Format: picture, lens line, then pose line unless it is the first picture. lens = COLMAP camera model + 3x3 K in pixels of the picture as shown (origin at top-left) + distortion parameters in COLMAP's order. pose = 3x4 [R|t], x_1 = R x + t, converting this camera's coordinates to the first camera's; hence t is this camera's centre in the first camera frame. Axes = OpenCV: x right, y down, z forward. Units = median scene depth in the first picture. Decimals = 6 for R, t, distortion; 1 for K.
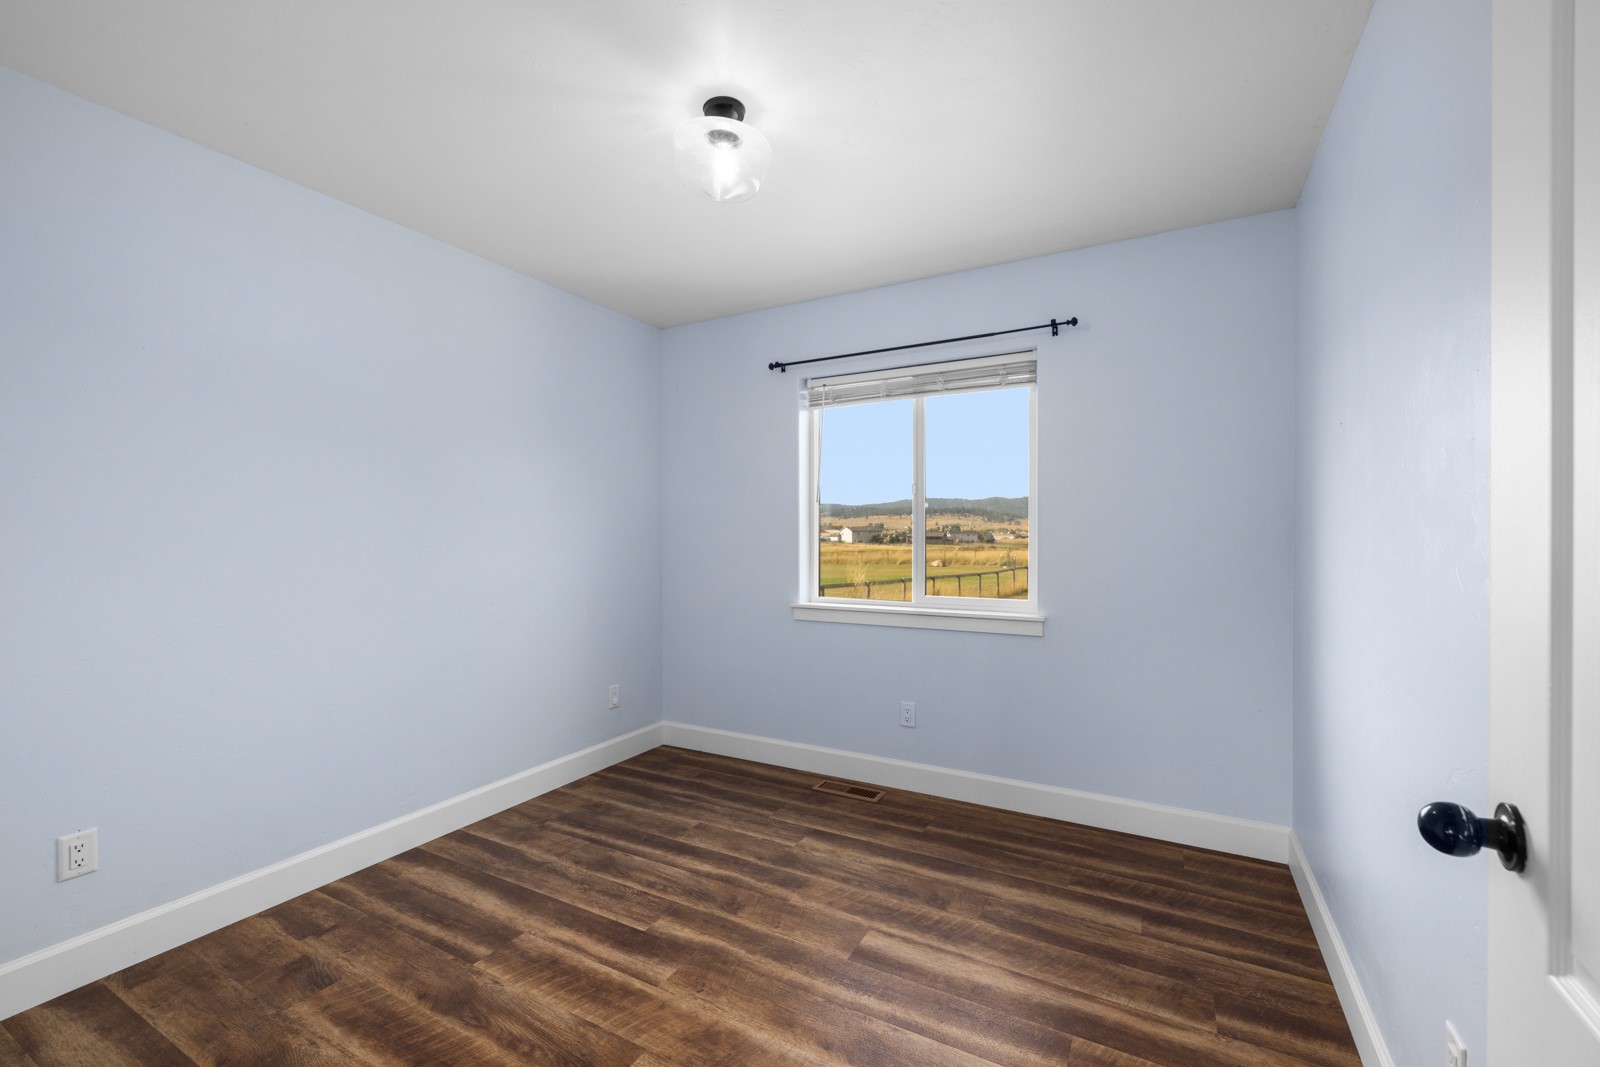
lens RADIAL K [[668.8, 0, 794.5], [0, 668.8, 535.7], [0, 0, 1]] dist [0.003238, -0.000195]
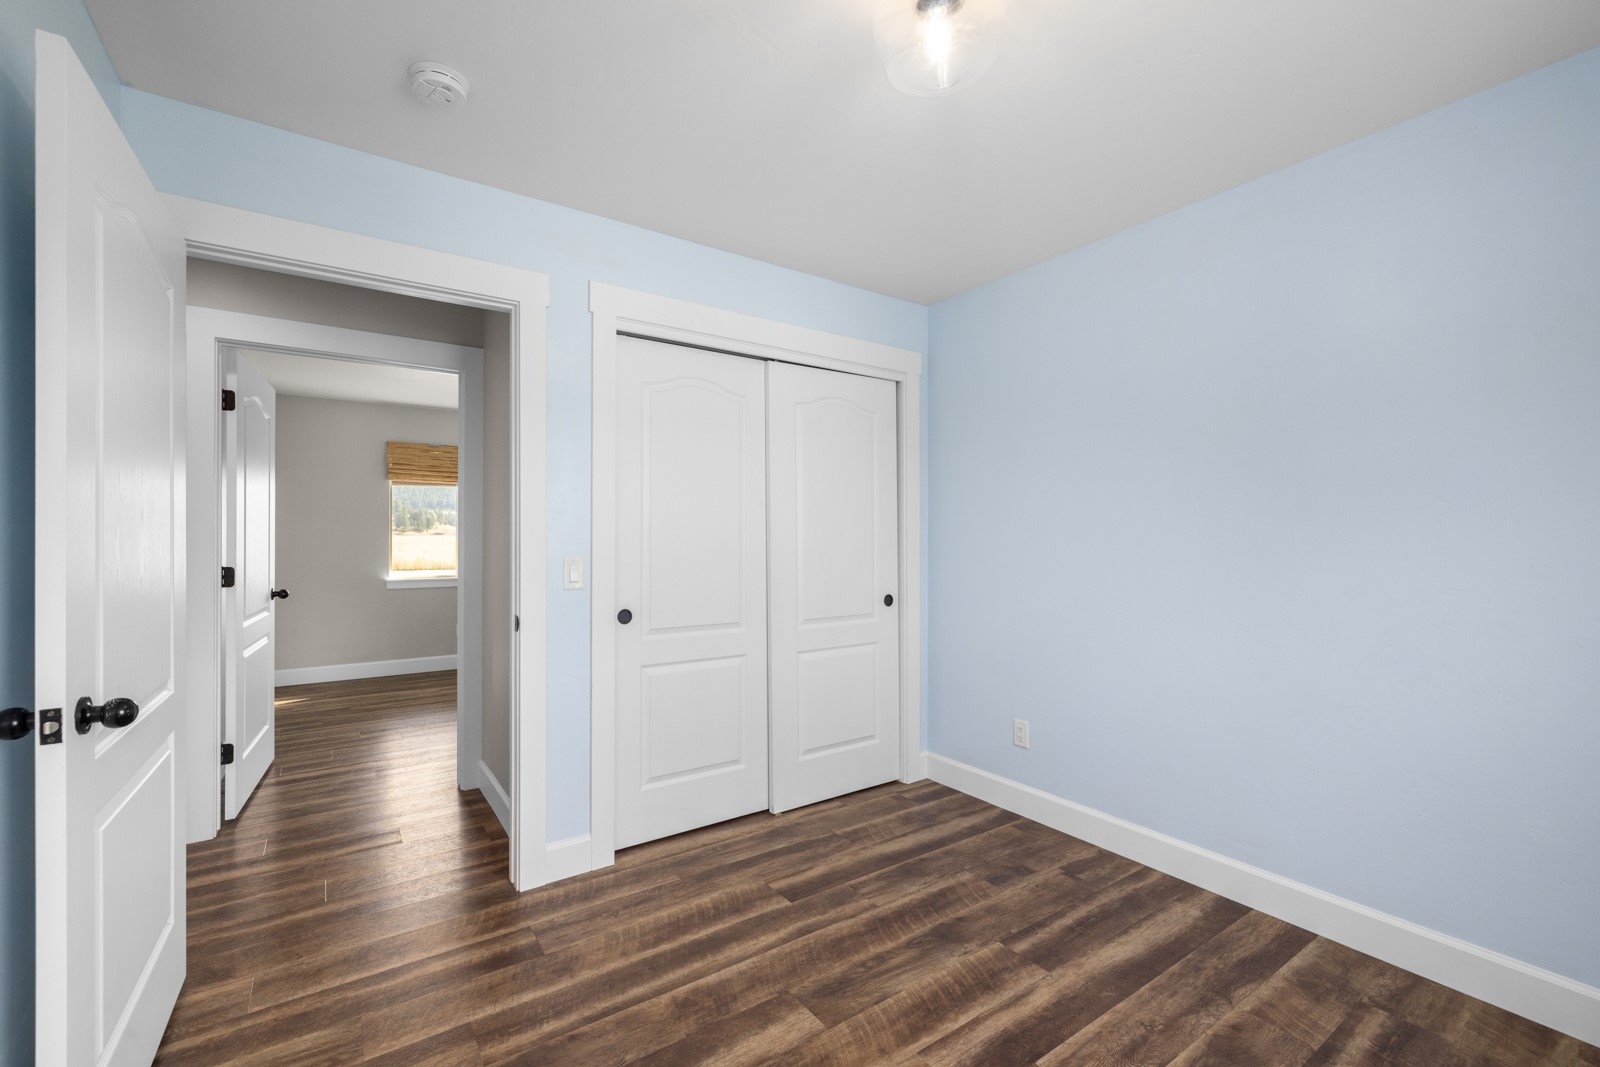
lens RADIAL K [[668.8, 0, 794.5], [0, 668.8, 535.7], [0, 0, 1]] dist [0.003238, -0.000195]
pose [[-0.436988, -0.000947, -0.899467, 0.583811], [-0.001149, 0.999999, -0.000495, -0.008198], [0.899467, 0.000817, -0.436988, 1.094153]]
